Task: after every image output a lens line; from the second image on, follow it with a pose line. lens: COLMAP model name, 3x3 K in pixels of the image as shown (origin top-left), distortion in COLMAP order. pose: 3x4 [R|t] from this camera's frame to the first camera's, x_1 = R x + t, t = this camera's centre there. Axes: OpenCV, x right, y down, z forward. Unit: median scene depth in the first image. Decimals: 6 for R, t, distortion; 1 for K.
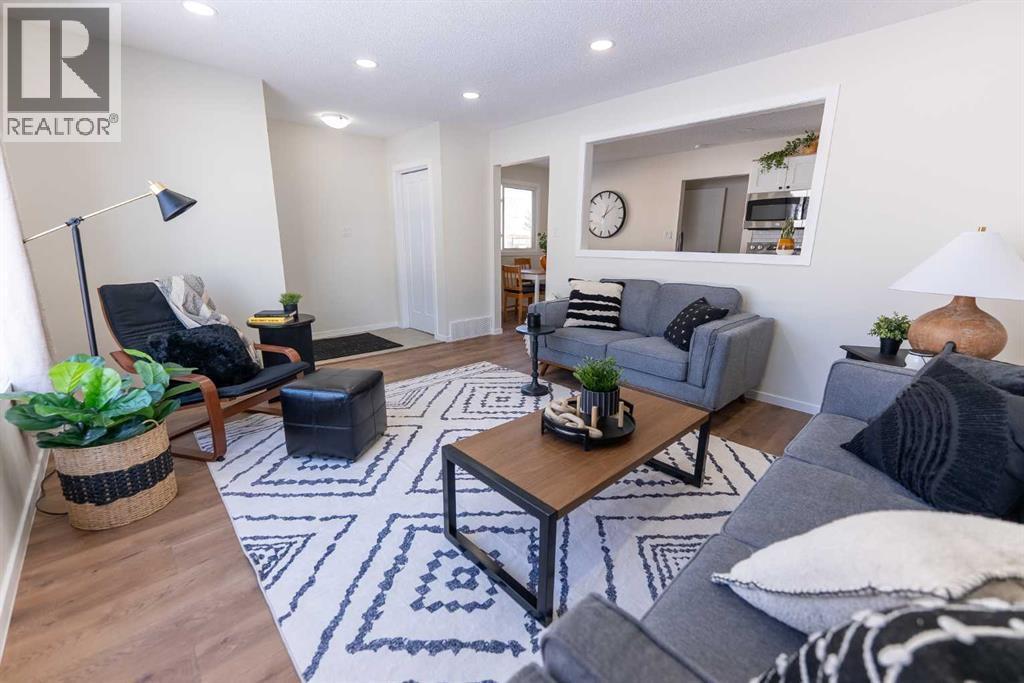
lens RADIAL K [[414.2, 0, 510.0], [0, 414.2, 338.4], [0, 0, 1]] dist [0.003549, -0.001012]
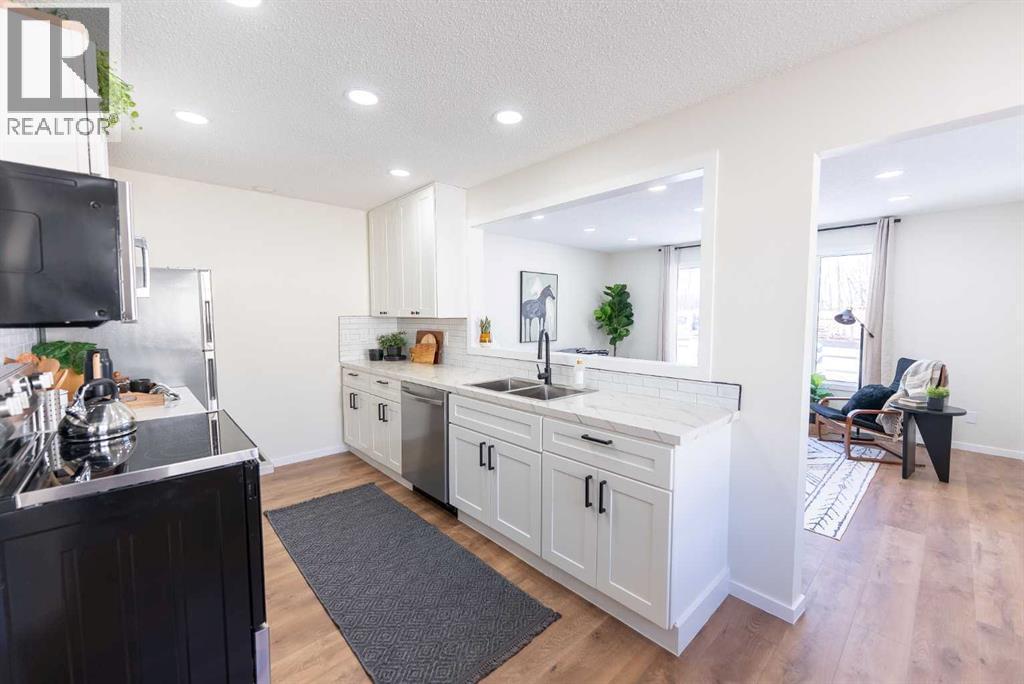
lens RADIAL K [[414.2, 0, 511.3], [0, 414.2, 339.8], [0, 0, 1]] dist [0.003549, -0.001012]
pose [[-0.999934, -0.008752, 0.007450, 0.594360], [-0.006217, 0.957029, 0.289926, -0.564876], [-0.009668, 0.289860, -0.957020, 2.125790]]
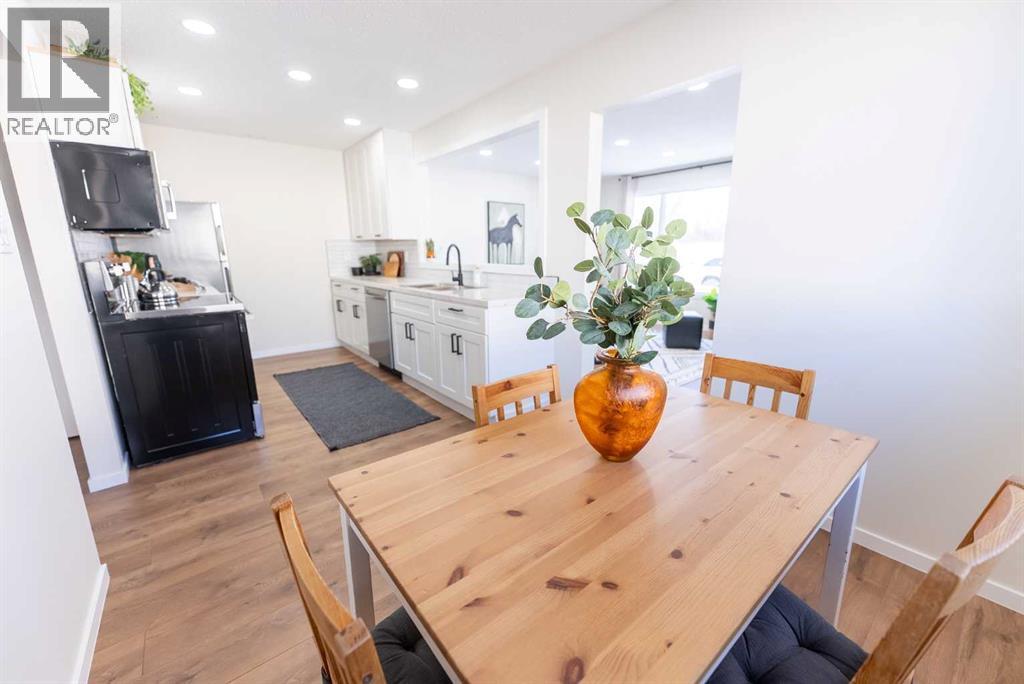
lens RADIAL K [[414.2, 0, 514.1], [0, 414.2, 341.1], [0, 0, 1]] dist [0.003549, -0.001012]
pose [[-0.997142, -0.018179, 0.073324, 0.250346], [0.015618, 0.900033, 0.435542, -0.601763], [-0.073912, 0.435442, -0.897177, 2.484448]]
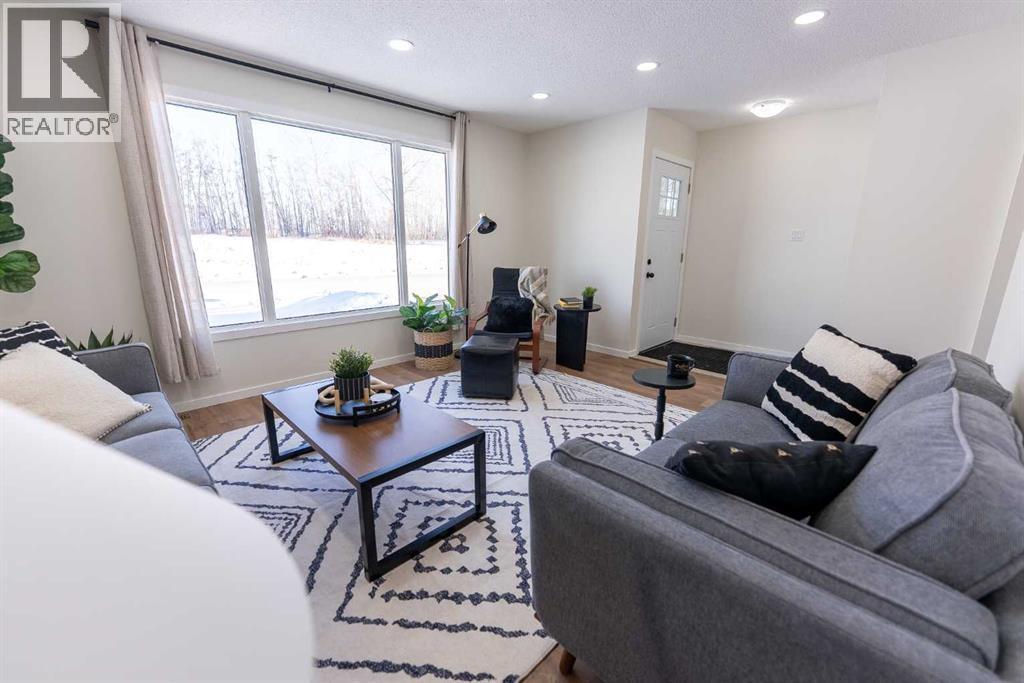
lens RADIAL K [[414.2, 0, 515.3], [0, 414.2, 338.9], [0, 0, 1]] dist [0.003549, -0.001012]
pose [[0.039365, 0.223247, -0.973967, 0.750352], [-0.234995, 0.949452, 0.208130, -0.179394], [0.971199, 0.220685, 0.089837, 0.752861]]
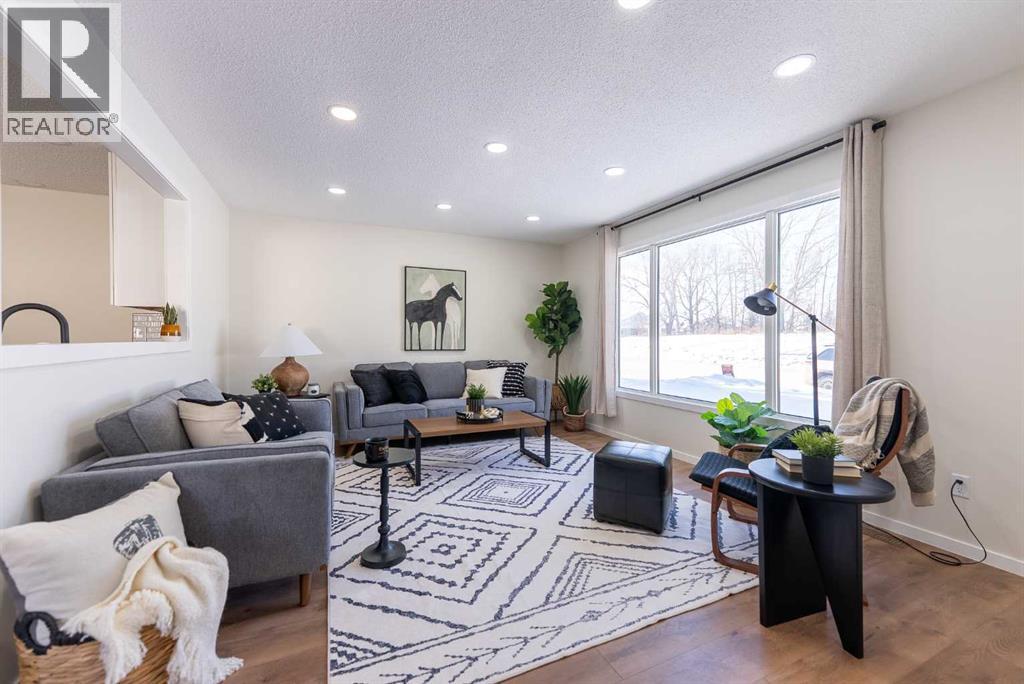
lens RADIAL K [[414.2, 0, 511.4], [0, 414.2, 338.1], [0, 0, 1]] dist [0.003549, -0.001012]
pose [[-0.945476, -0.010172, 0.325534, -0.372524], [0.065104, 0.973437, 0.219506, -0.368425], [-0.319119, 0.228731, -0.919698, 1.630522]]
